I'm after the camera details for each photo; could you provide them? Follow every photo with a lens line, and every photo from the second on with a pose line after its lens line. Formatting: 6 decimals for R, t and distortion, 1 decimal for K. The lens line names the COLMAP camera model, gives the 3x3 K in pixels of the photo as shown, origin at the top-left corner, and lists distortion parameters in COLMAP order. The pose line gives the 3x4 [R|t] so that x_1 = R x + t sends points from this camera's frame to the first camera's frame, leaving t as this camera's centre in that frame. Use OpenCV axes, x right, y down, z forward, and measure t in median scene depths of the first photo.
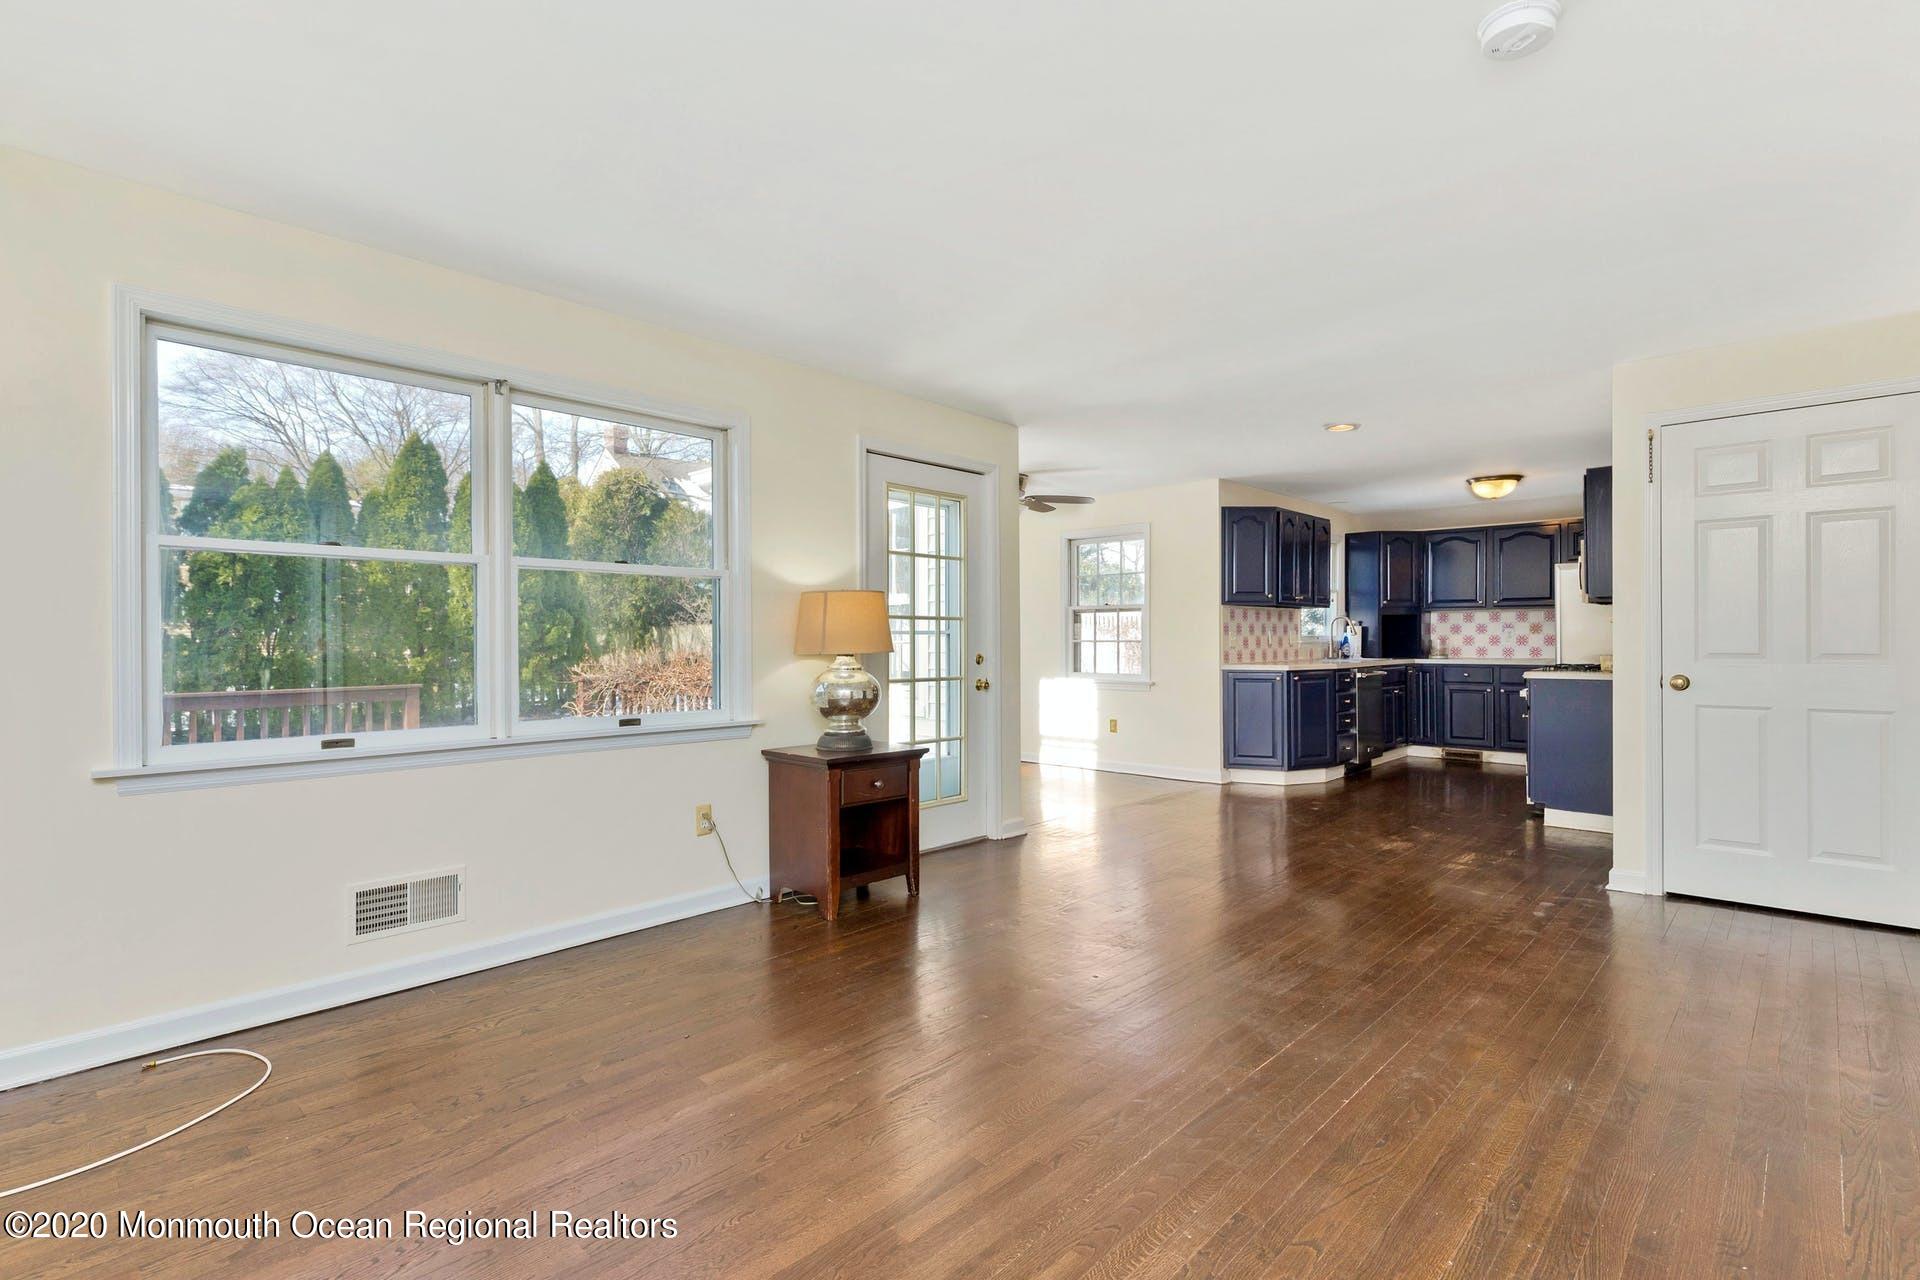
lens RADIAL K [[894.2, 0, 975.3], [0, 894.2, 626.4], [0, 0, 1]] dist [0.015566, -0.000546]
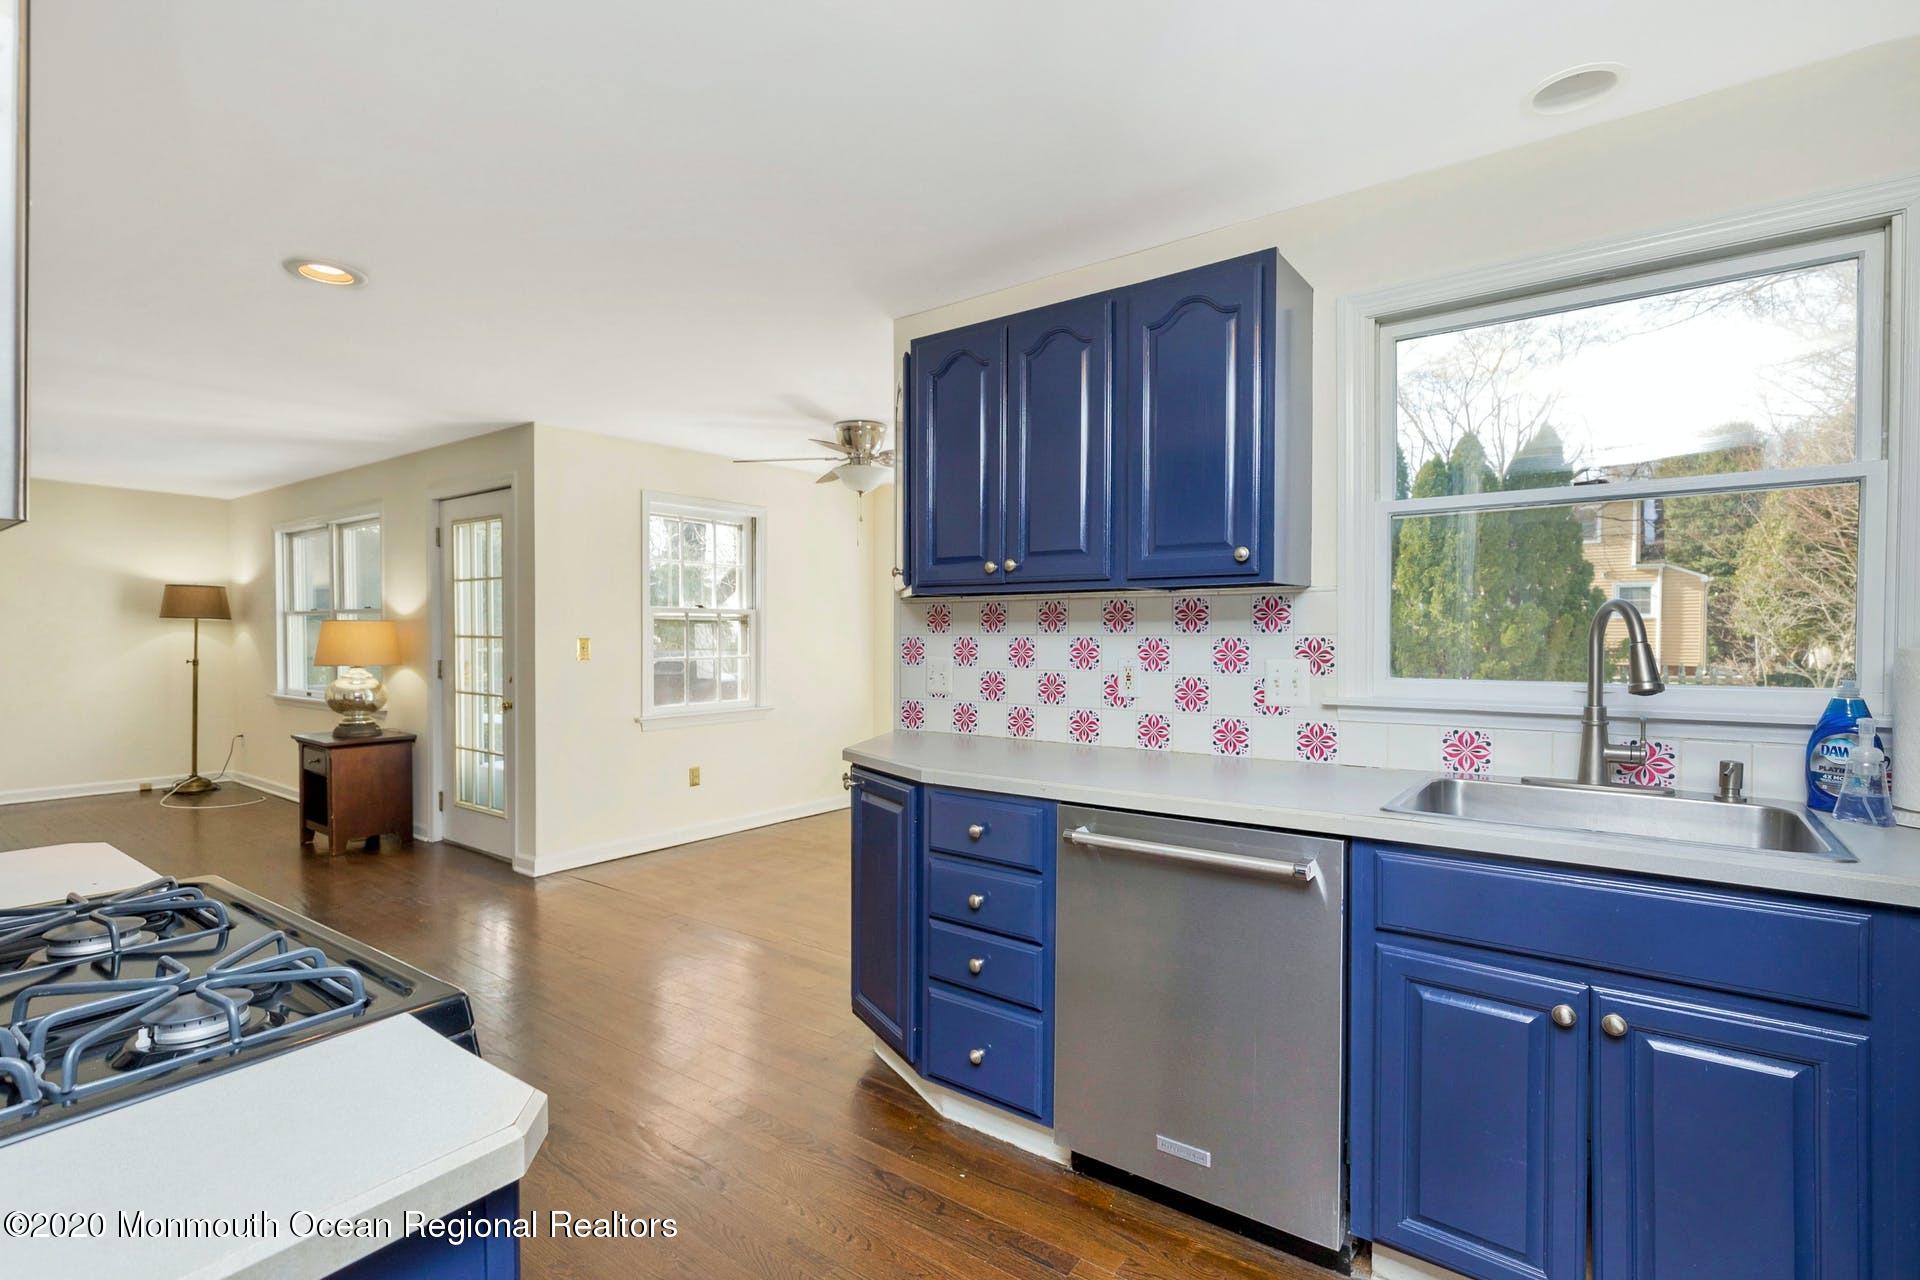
lens RADIAL K [[881.2, 0, 962.4], [0, 881.2, 650.5], [0, 0, 1]] dist [0.003892, 0.000033]
pose [[0.109916, 0.021420, -0.993710, 0.655404], [0.011507, 0.999673, 0.022821, -0.006735], [0.993874, -0.013943, 0.109634, 0.890608]]
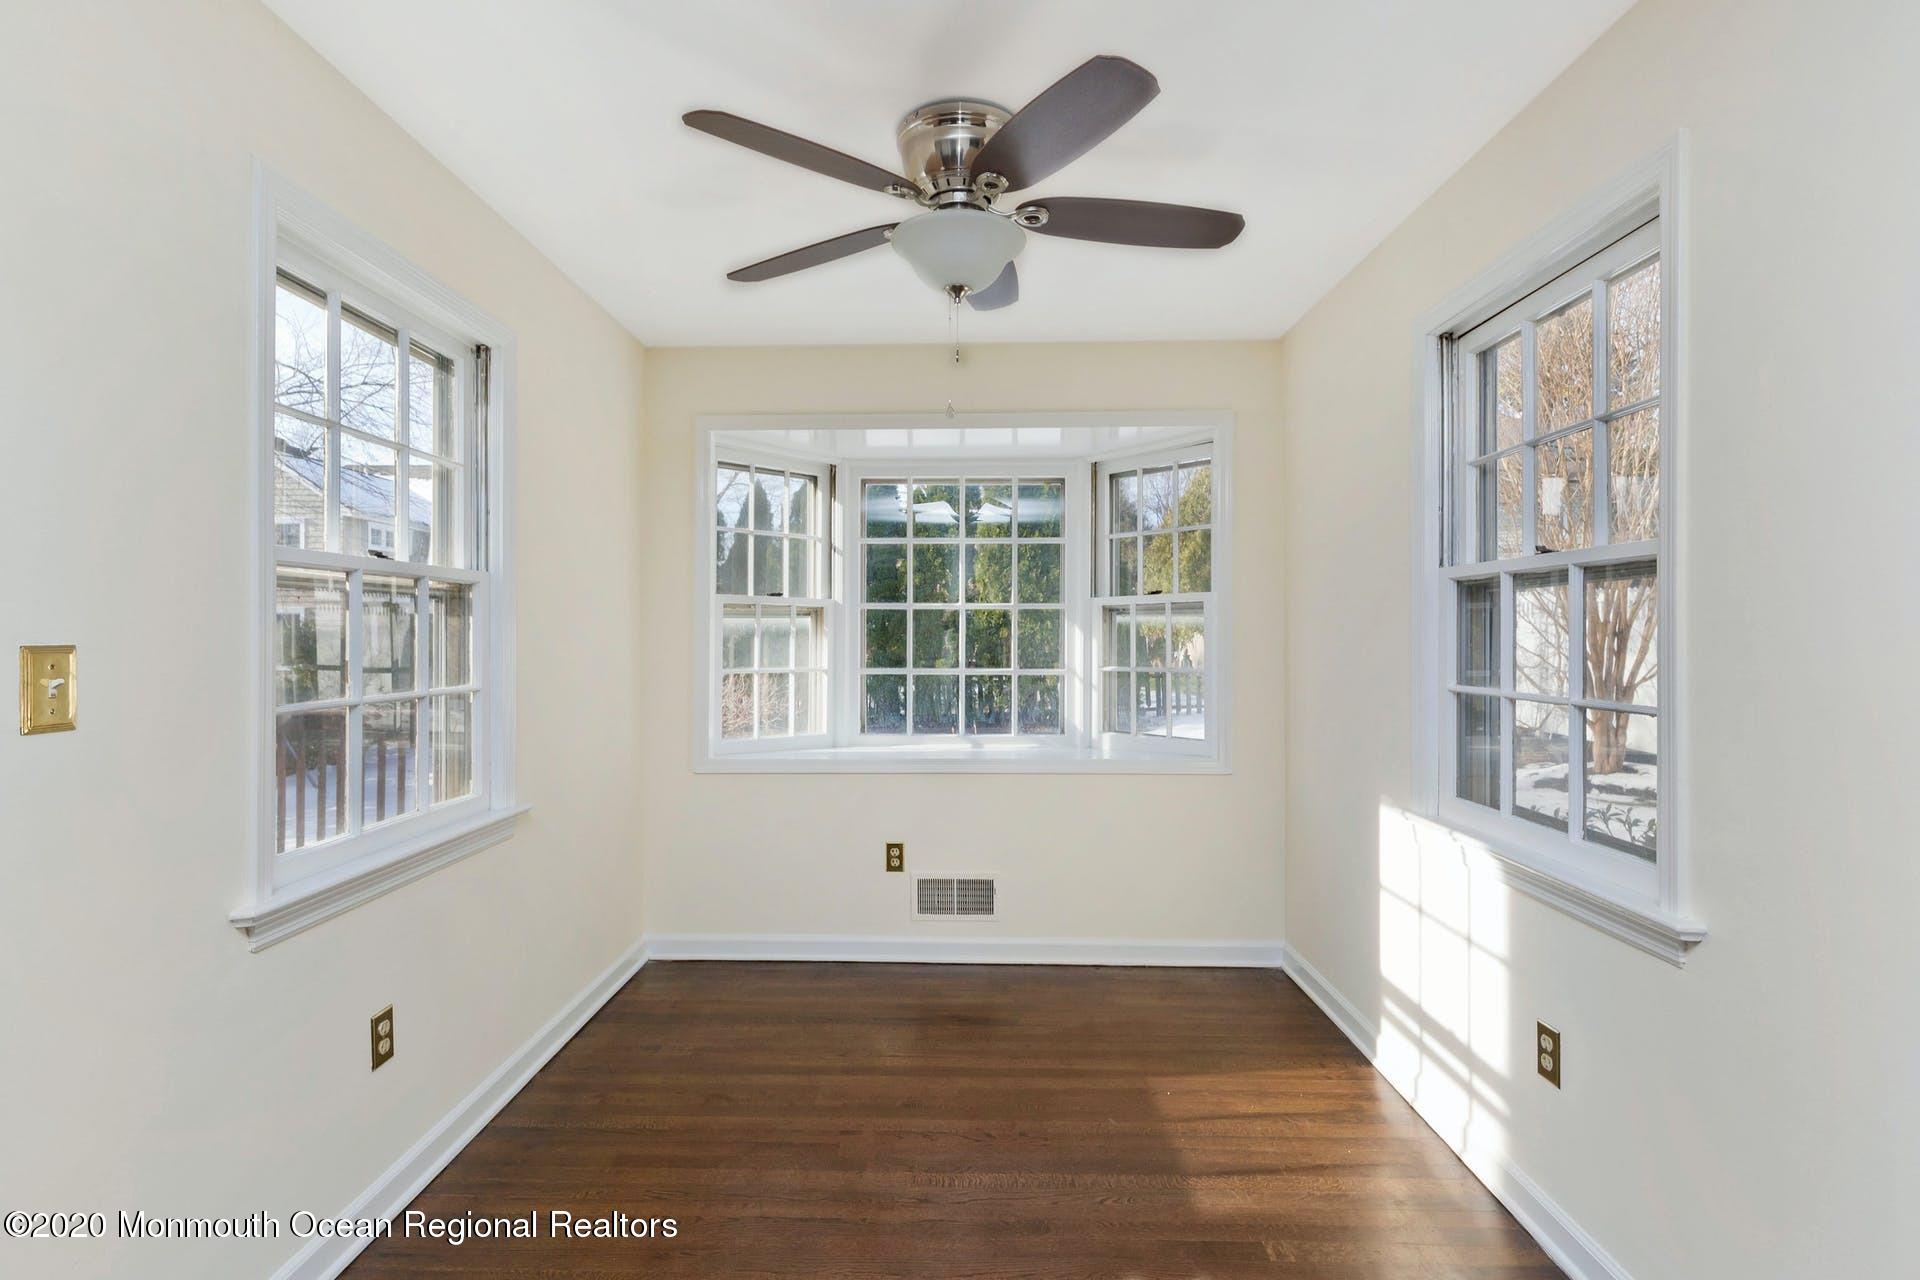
lens RADIAL K [[908.6, 0, 935.8], [0, 908.6, 639.7], [0, 0, 1]] dist [0.002774, 0.000169]
pose [[0.641638, 0.002185, -0.767004, 0.234513], [0.012115, 0.999842, 0.012983, -0.005328], [0.766912, -0.017623, 0.641511, 0.712914]]
